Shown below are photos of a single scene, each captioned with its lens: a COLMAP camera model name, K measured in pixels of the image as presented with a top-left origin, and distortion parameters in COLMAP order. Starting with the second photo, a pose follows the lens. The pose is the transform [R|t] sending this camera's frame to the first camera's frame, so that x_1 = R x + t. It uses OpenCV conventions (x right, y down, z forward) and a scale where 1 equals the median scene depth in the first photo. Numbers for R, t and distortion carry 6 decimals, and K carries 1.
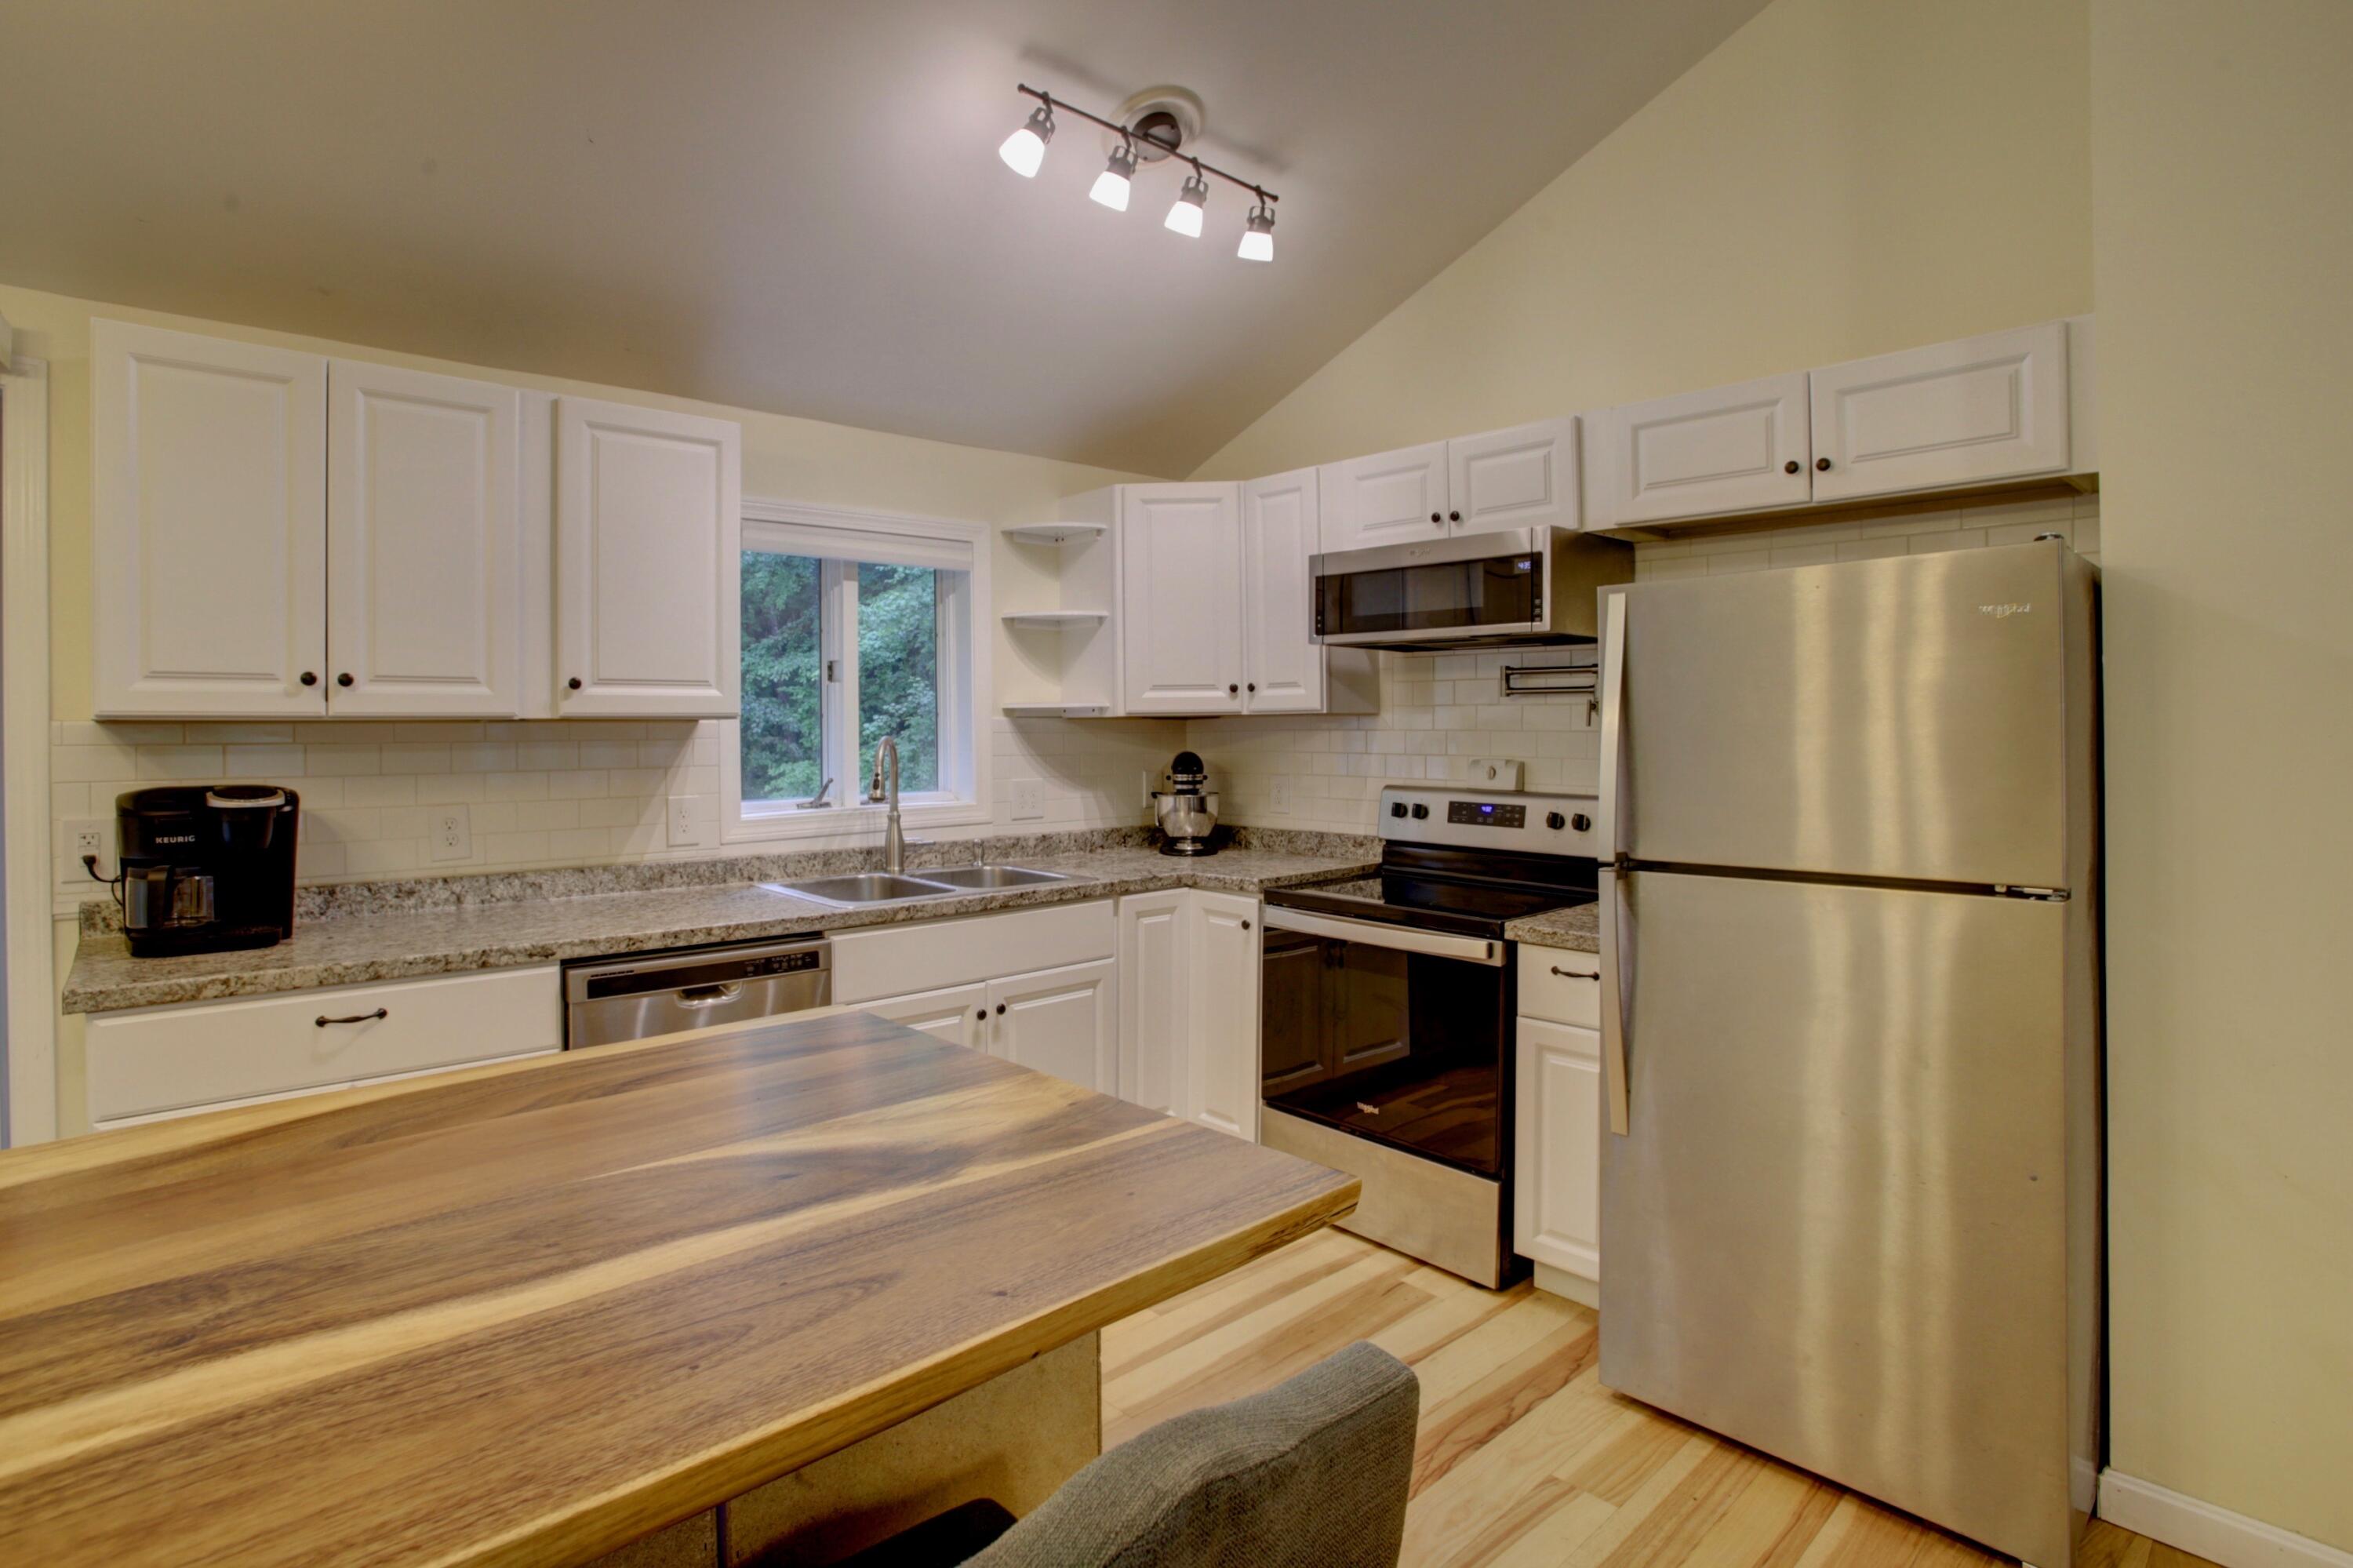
lens RADIAL K [[1187.0, 0, 1174.1], [0, 1187.0, 716.0], [0, 0, 1]] dist [-0.054687, 0.000303]
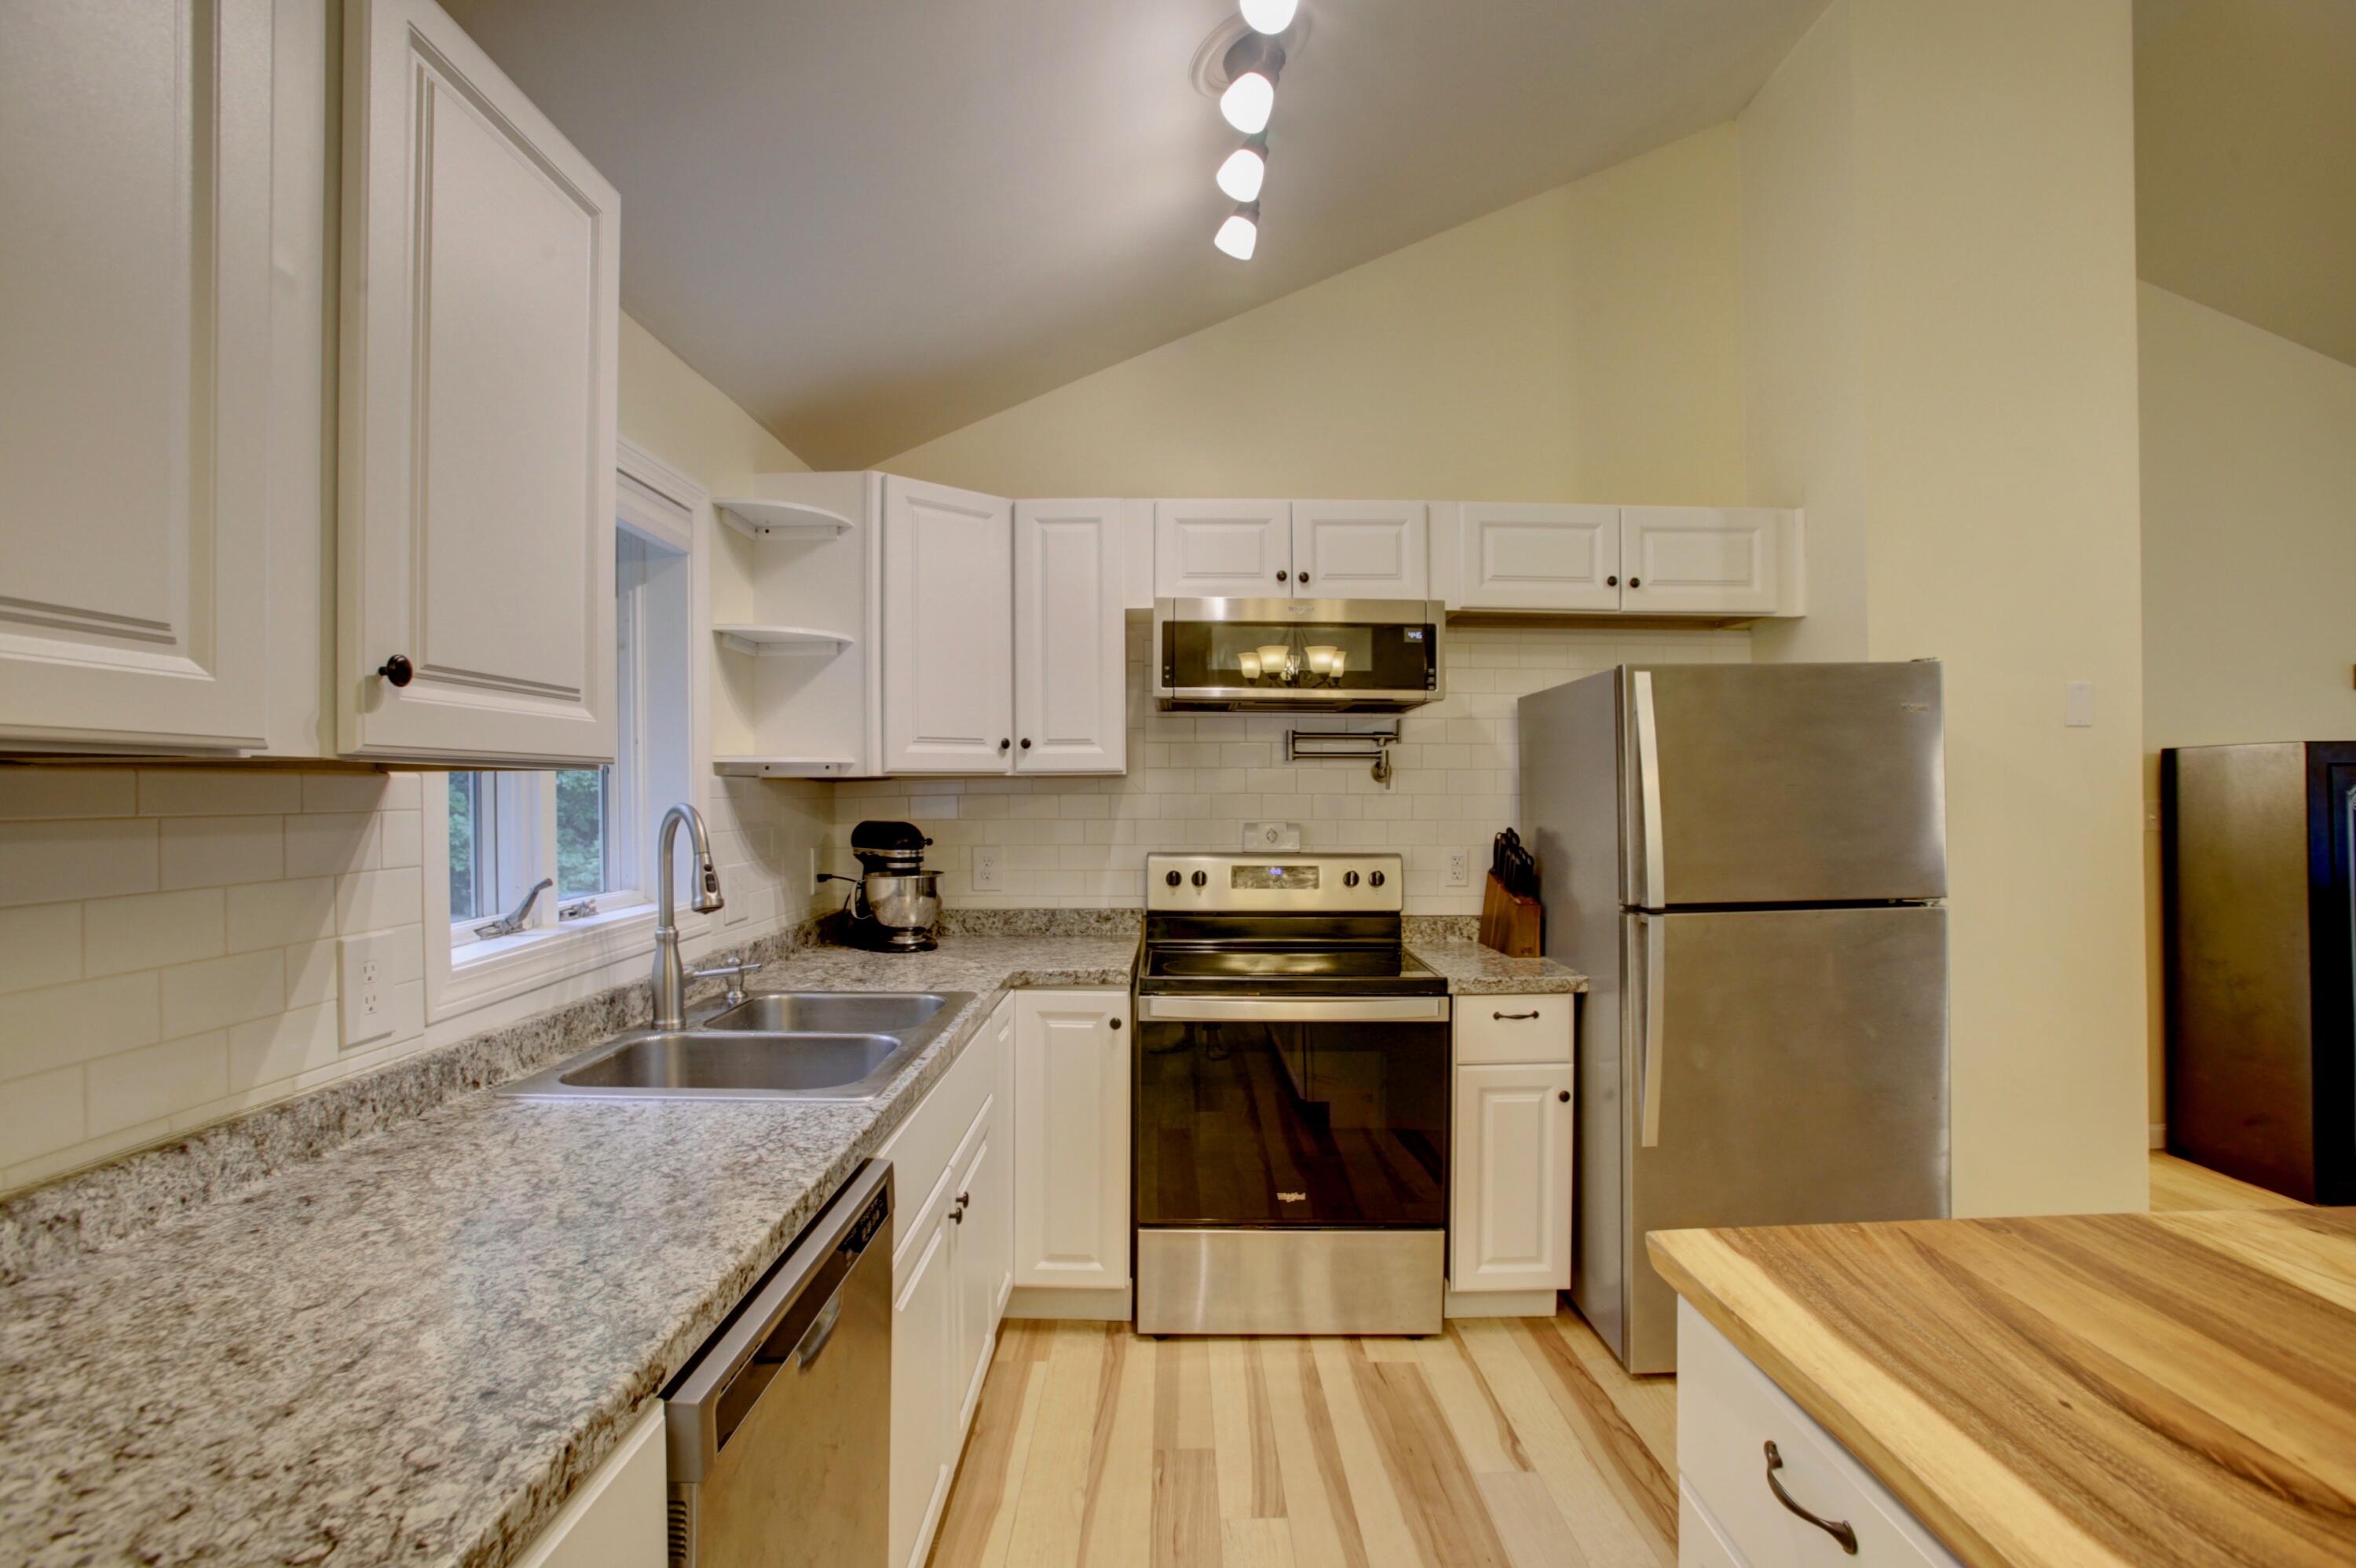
lens RADIAL K [[1070.9, 0, 1190.1], [0, 1070.9, 780.8], [0, 0, 1]] dist [-0.070525, 0.031428]
pose [[0.668345, 0.009074, 0.743796, -0.476345], [-0.005651, 0.999959, -0.007121, 0.008266], [-0.743830, 0.000557, 0.668368, 0.456117]]
